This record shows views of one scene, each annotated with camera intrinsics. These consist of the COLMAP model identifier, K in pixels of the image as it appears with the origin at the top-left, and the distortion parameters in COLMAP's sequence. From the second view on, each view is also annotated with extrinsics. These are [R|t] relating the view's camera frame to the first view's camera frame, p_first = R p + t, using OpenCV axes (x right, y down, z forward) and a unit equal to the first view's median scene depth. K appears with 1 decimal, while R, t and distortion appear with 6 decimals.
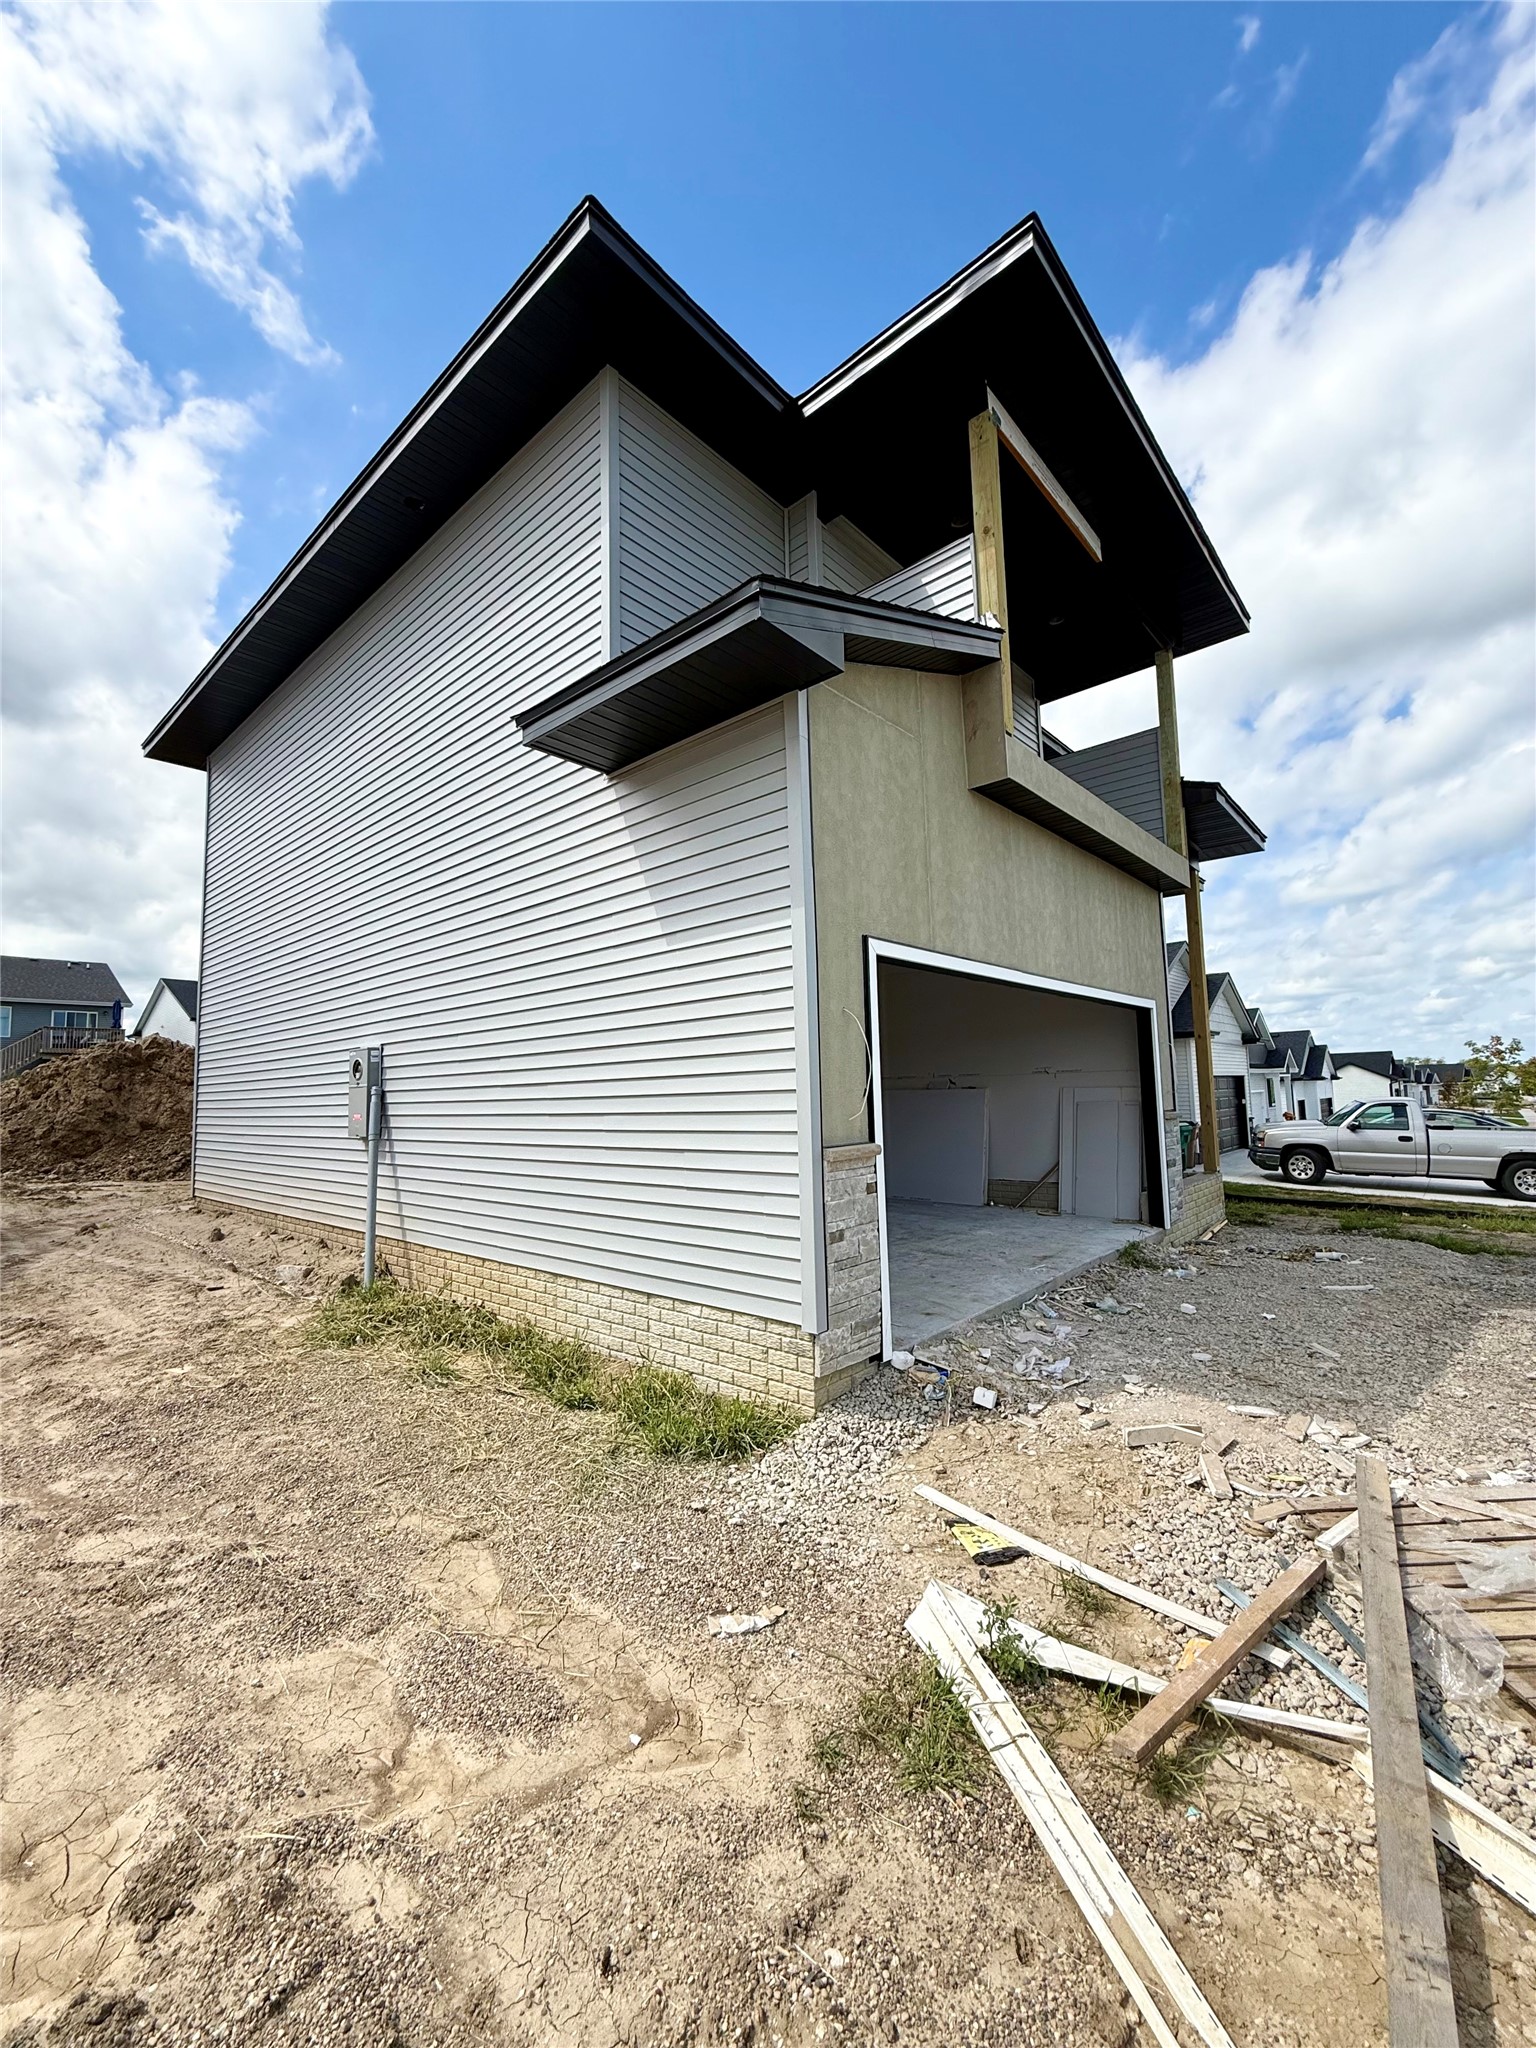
lens RADIAL K [[817.9, 0, 764.9], [0, 817.9, 1017.0], [0, 0, 1]] dist [0.001539, 0.000032]
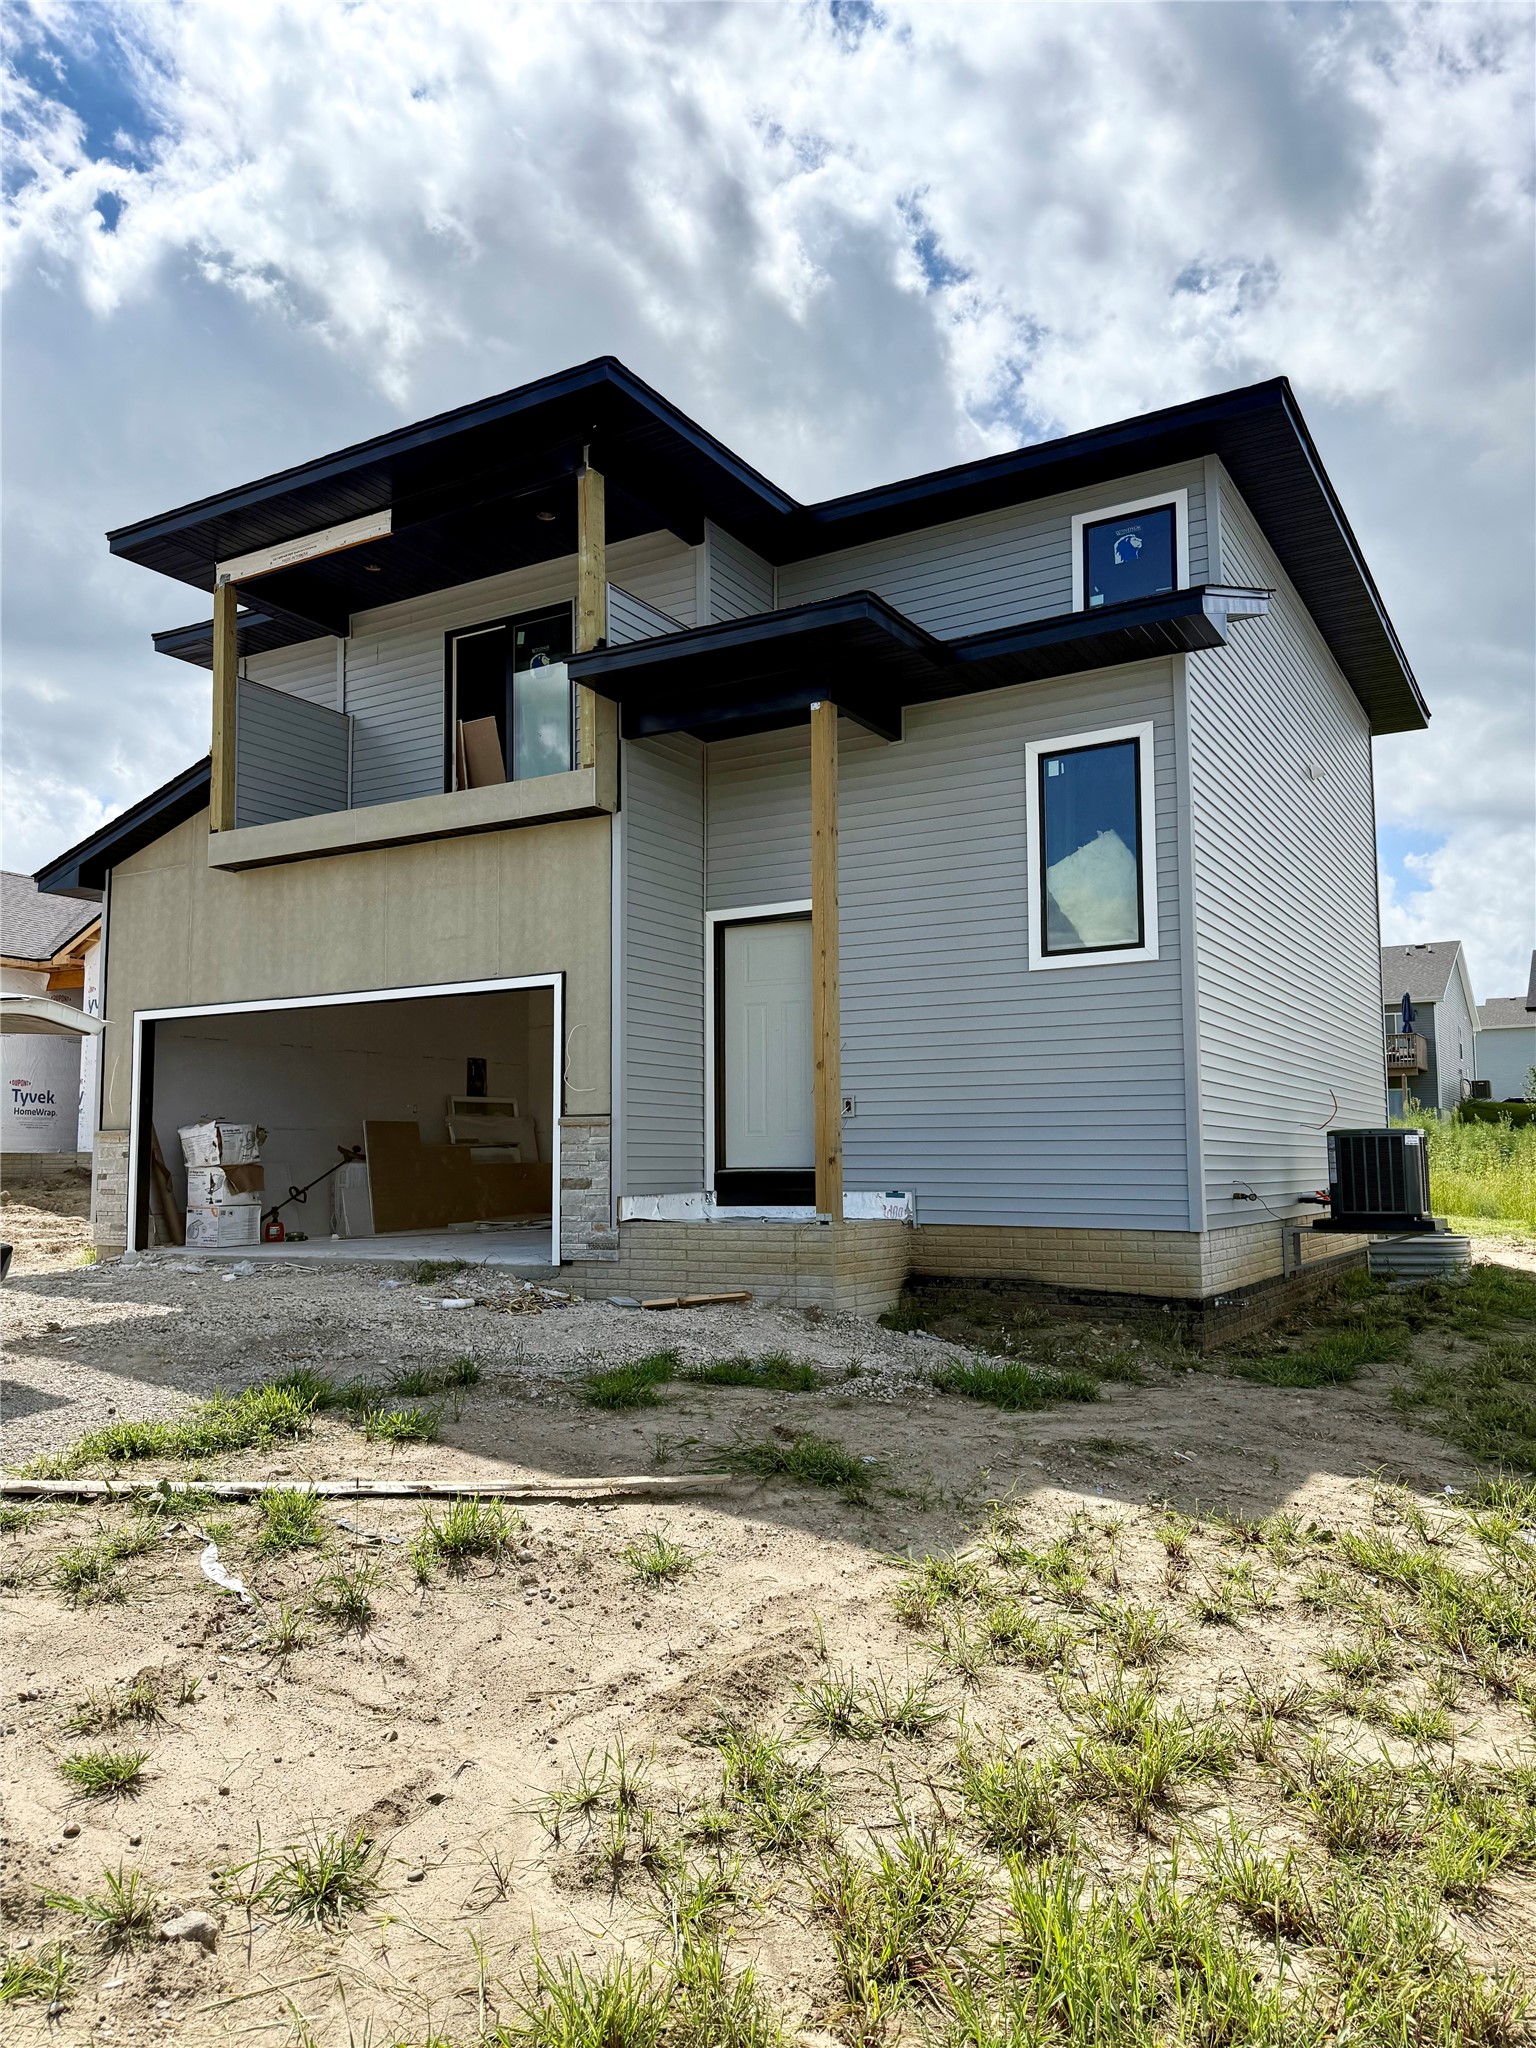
lens RADIAL K [[1419.9, 0, 761.9], [0, 1419.9, 1031.4], [0, 0, 1]] dist [0.086322, -0.022210]
pose [[0.180918, -0.064218, -0.981399, 3.121681], [0.091031, 0.994676, -0.048305, 0.197547], [0.979276, -0.080599, 0.185800, 1.607723]]
